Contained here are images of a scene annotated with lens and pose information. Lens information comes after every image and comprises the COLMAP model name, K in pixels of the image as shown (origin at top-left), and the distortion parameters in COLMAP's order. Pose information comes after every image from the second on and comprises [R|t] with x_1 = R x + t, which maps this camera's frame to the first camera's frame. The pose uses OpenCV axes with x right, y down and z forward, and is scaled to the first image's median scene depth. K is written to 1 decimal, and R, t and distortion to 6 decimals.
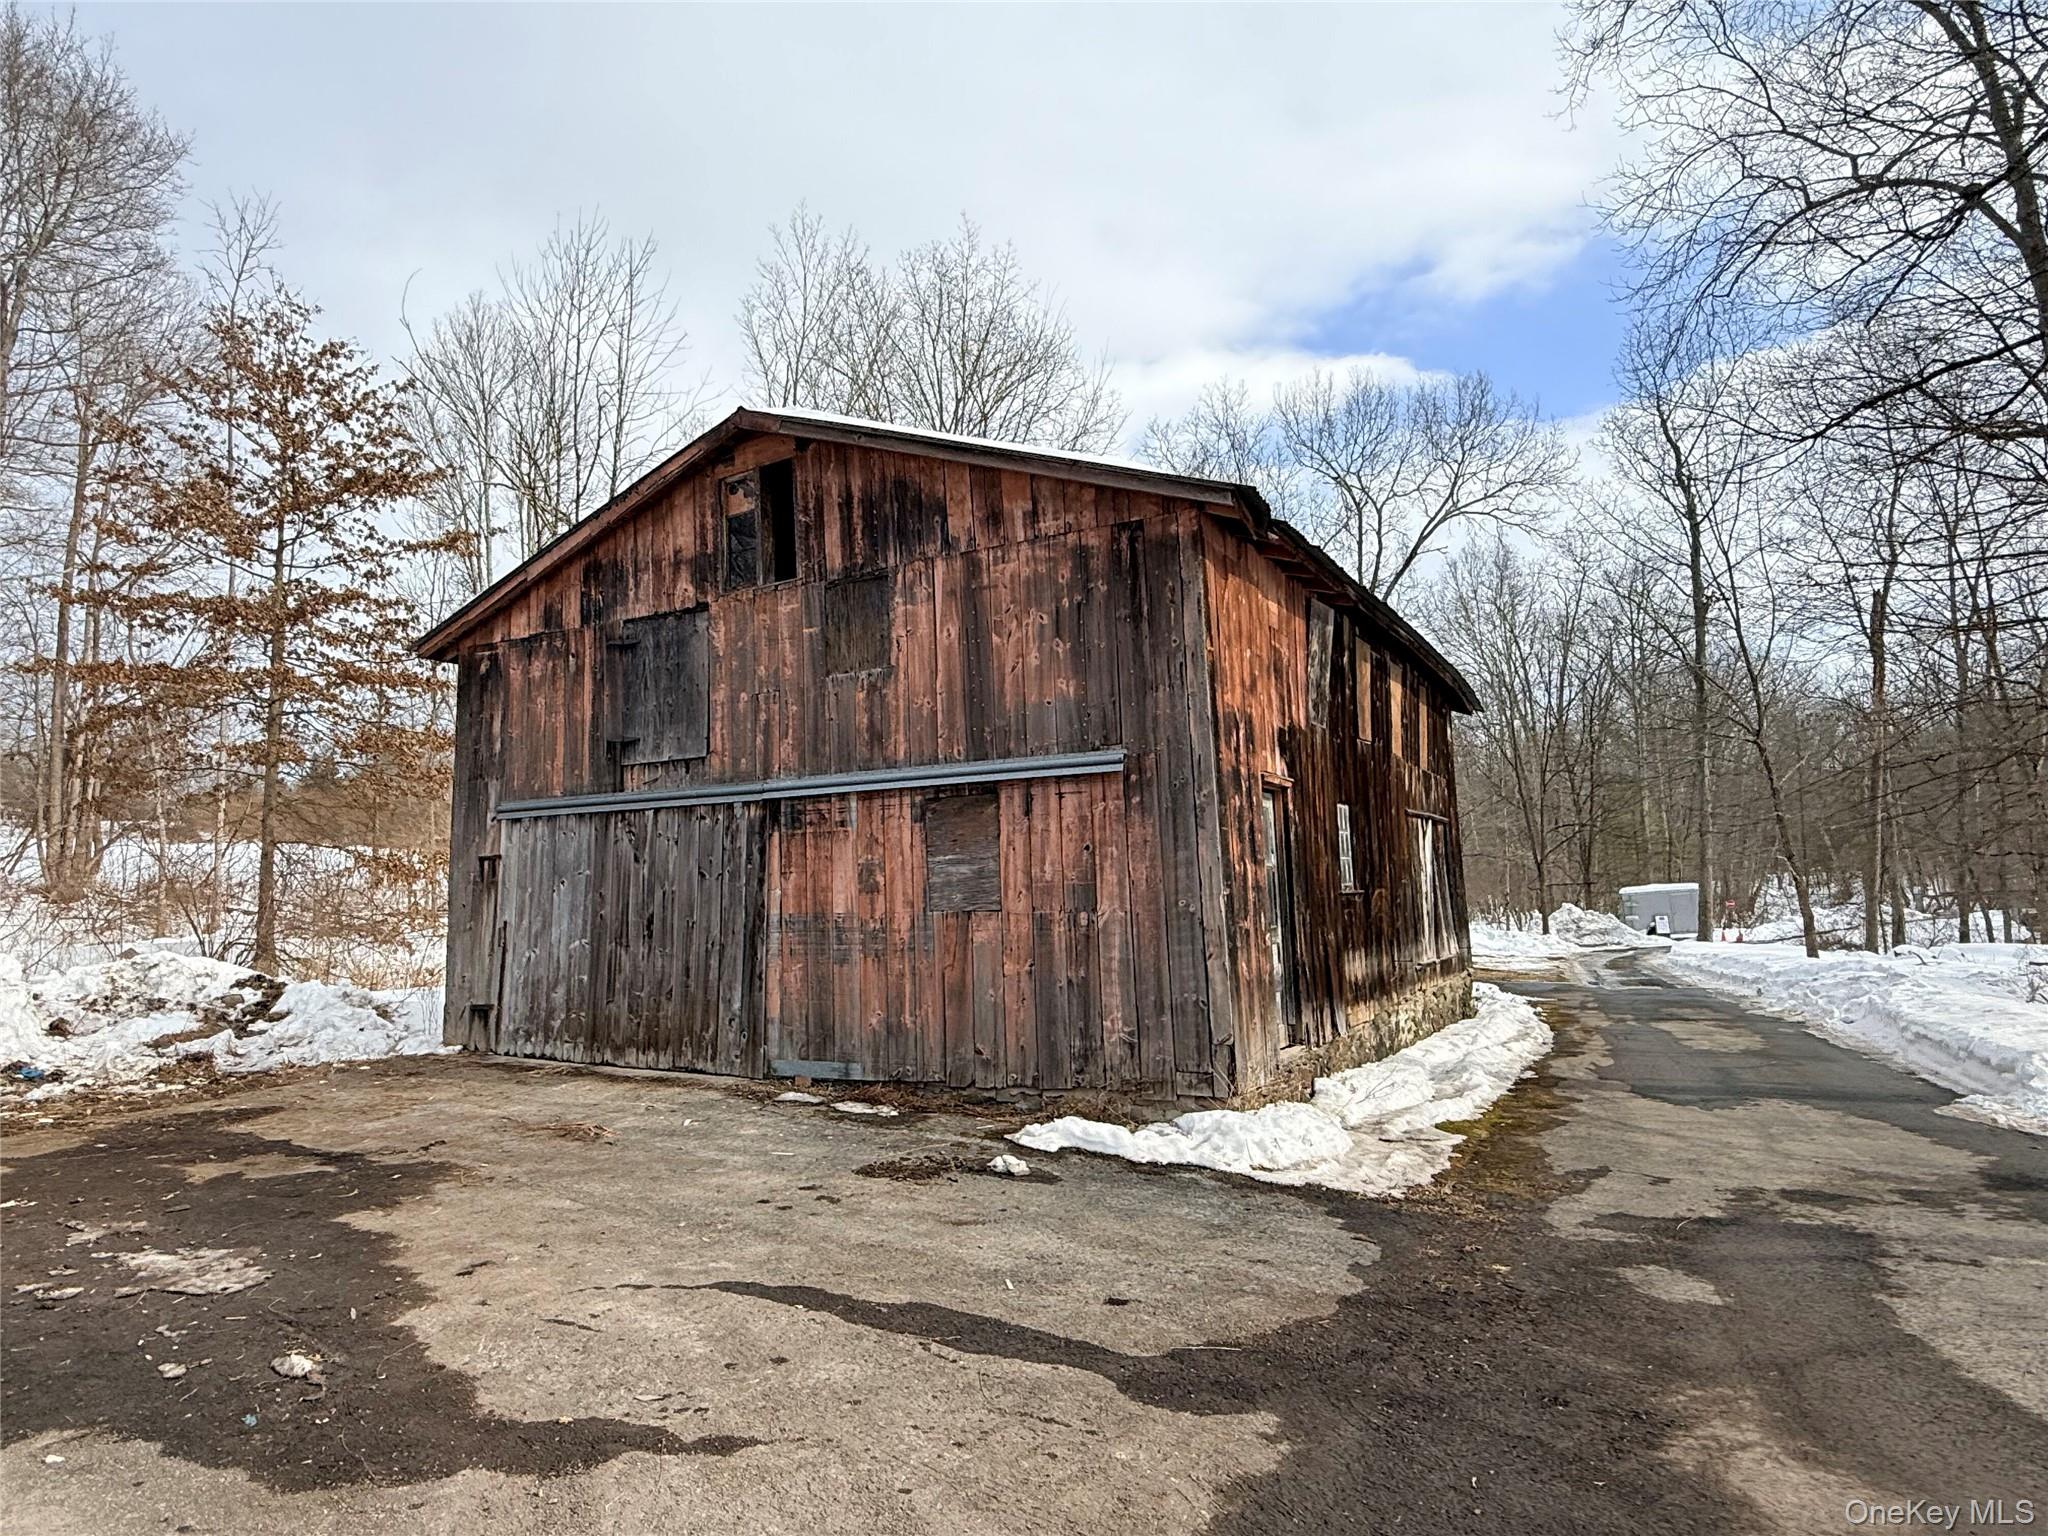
lens RADIAL K [[1181.3, 0, 1020.1], [0, 1181.3, 758.8], [0, 0, 1]] dist [-0.002077, -0.000235]
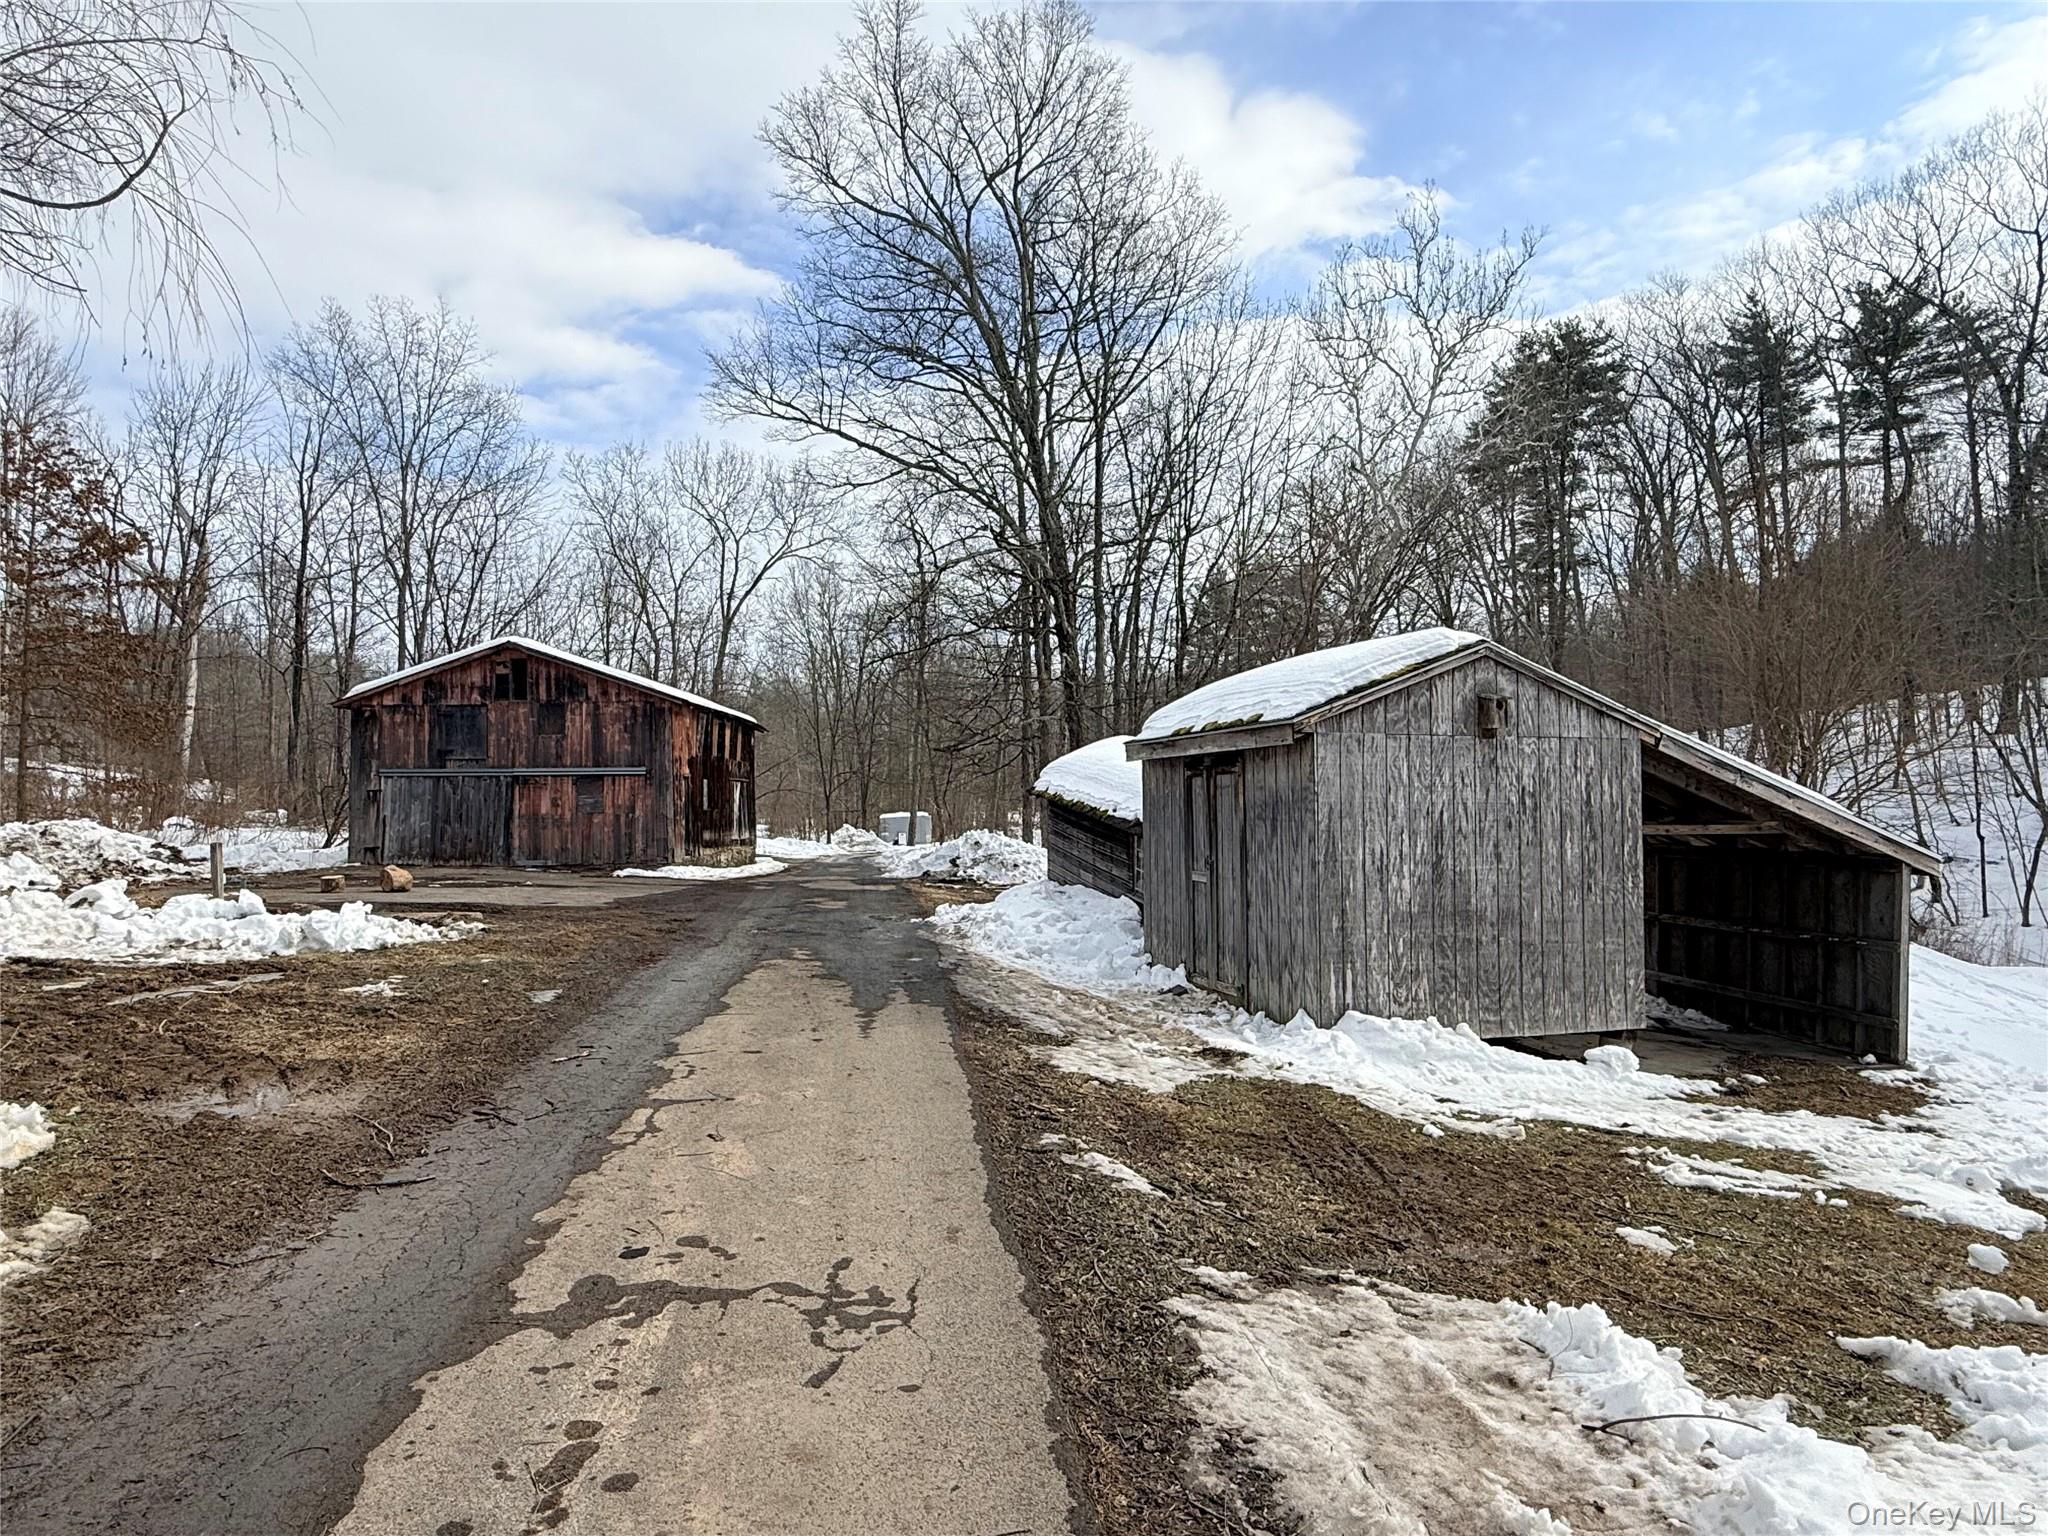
lens RADIAL K [[1181.3, 0, 1024.0], [0, 1181.3, 763.9], [0, 0, 1]] dist [-0.002077, -0.000235]
pose [[0.856783, 0.038151, 0.514264, -0.569106], [-0.072564, 0.996256, 0.046987, -0.200559], [-0.510547, -0.077575, 0.856344, -1.945829]]
